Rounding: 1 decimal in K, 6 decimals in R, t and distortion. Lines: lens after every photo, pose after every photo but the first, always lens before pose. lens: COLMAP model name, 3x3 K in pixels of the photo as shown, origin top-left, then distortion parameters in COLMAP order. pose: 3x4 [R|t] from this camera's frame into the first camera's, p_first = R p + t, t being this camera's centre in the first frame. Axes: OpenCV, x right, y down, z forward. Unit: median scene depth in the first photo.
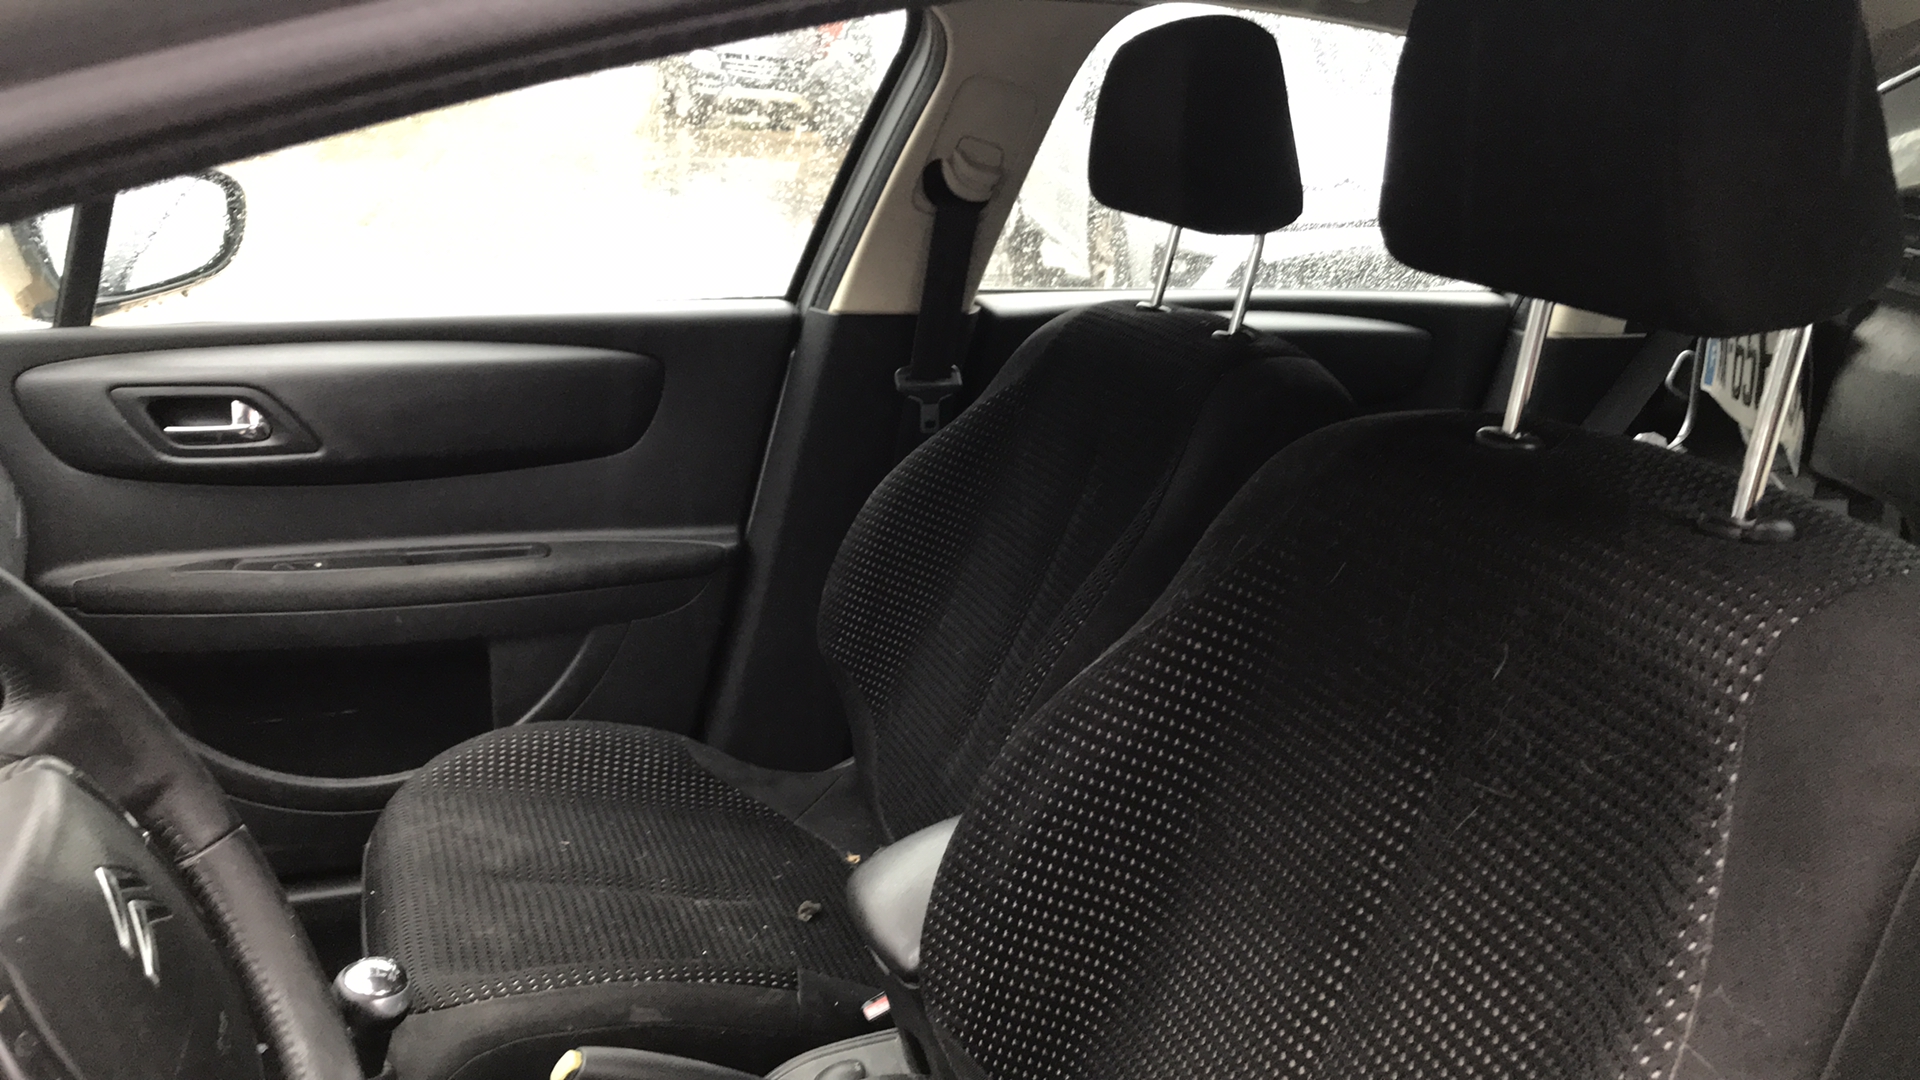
lens RADIAL K [[1547.0, 0, 959.9], [0, 1547.0, 496.9], [0, 0, 1]] dist [0.021338, 0.005626]
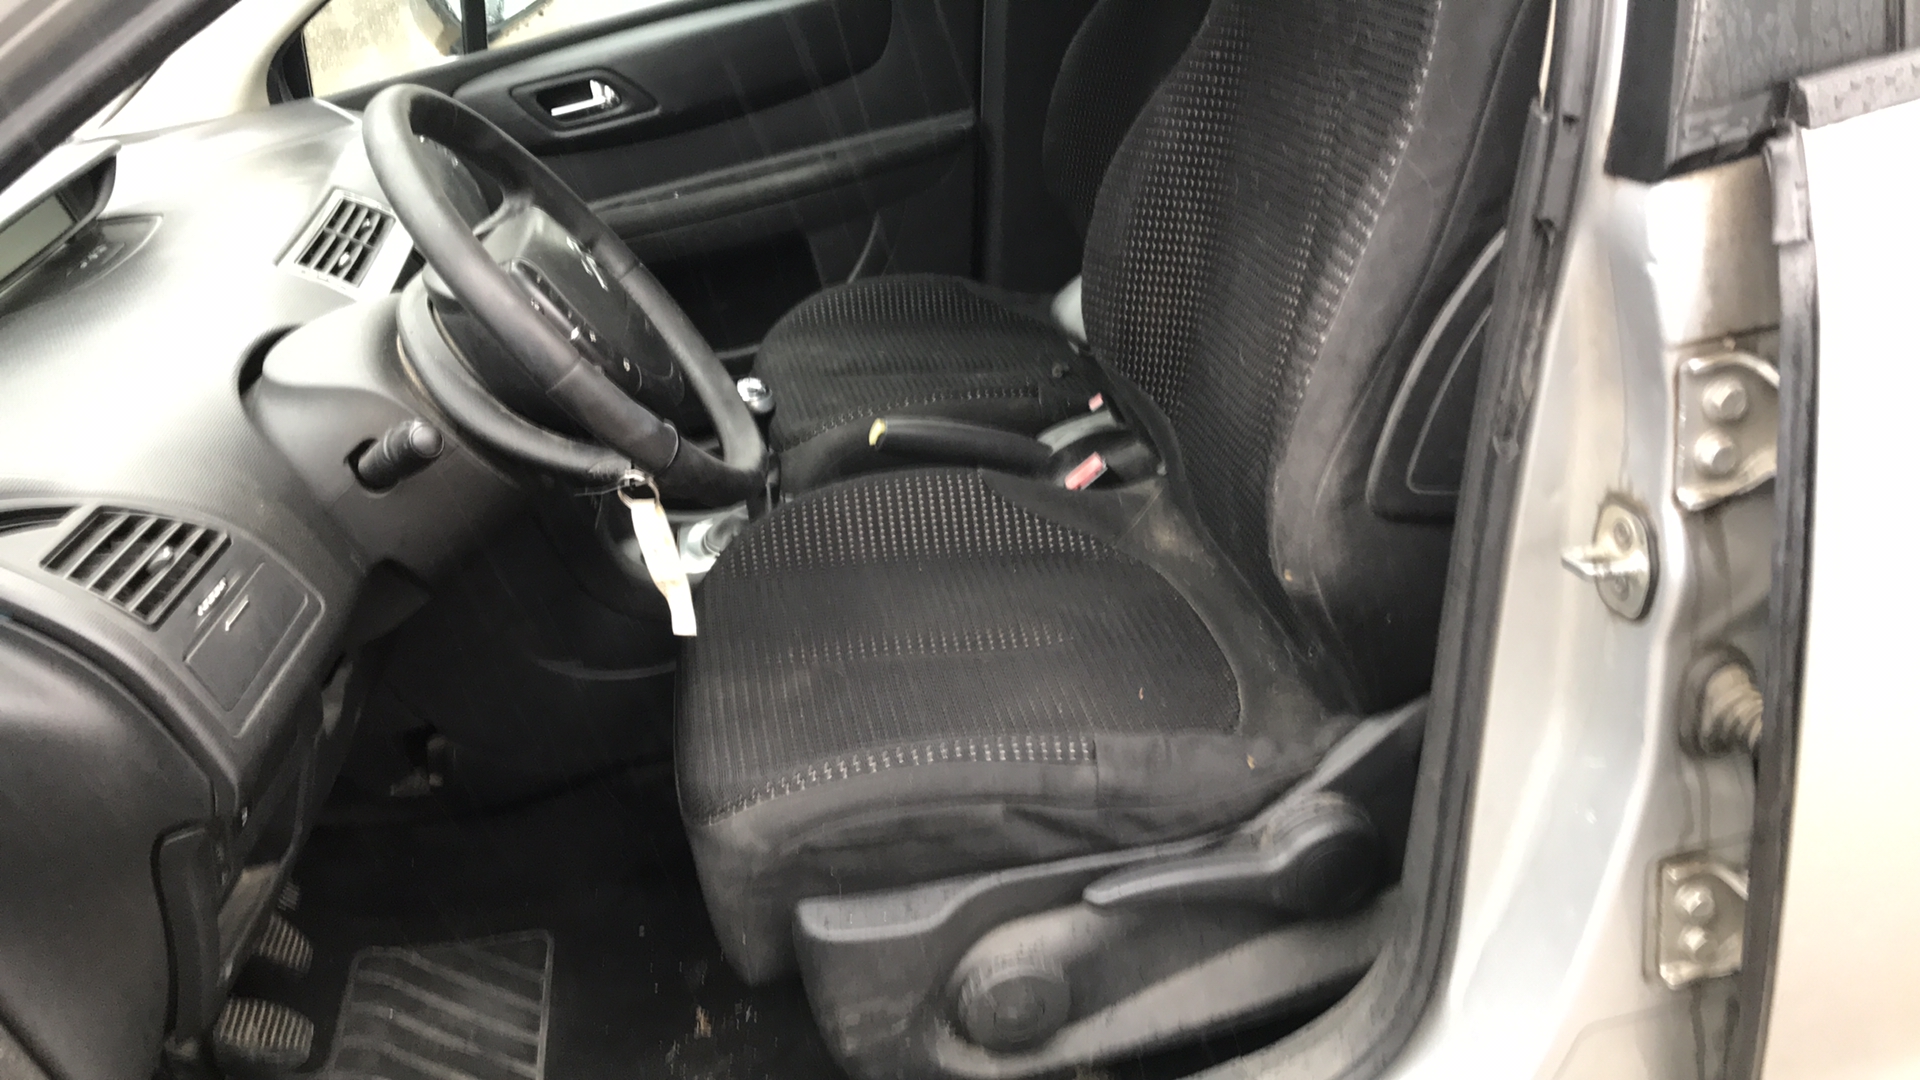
lens RADIAL K [[1521.0, 0, 999.3], [0, 1521.0, 532.3], [0, 0, 1]] dist [-0.002842, -0.046630]
pose [[0.961483, -0.142441, -0.235079, 0.138515], [0.192124, 0.959898, 0.204168, 0.114321], [0.196570, -0.241468, 0.950291, -0.300847]]
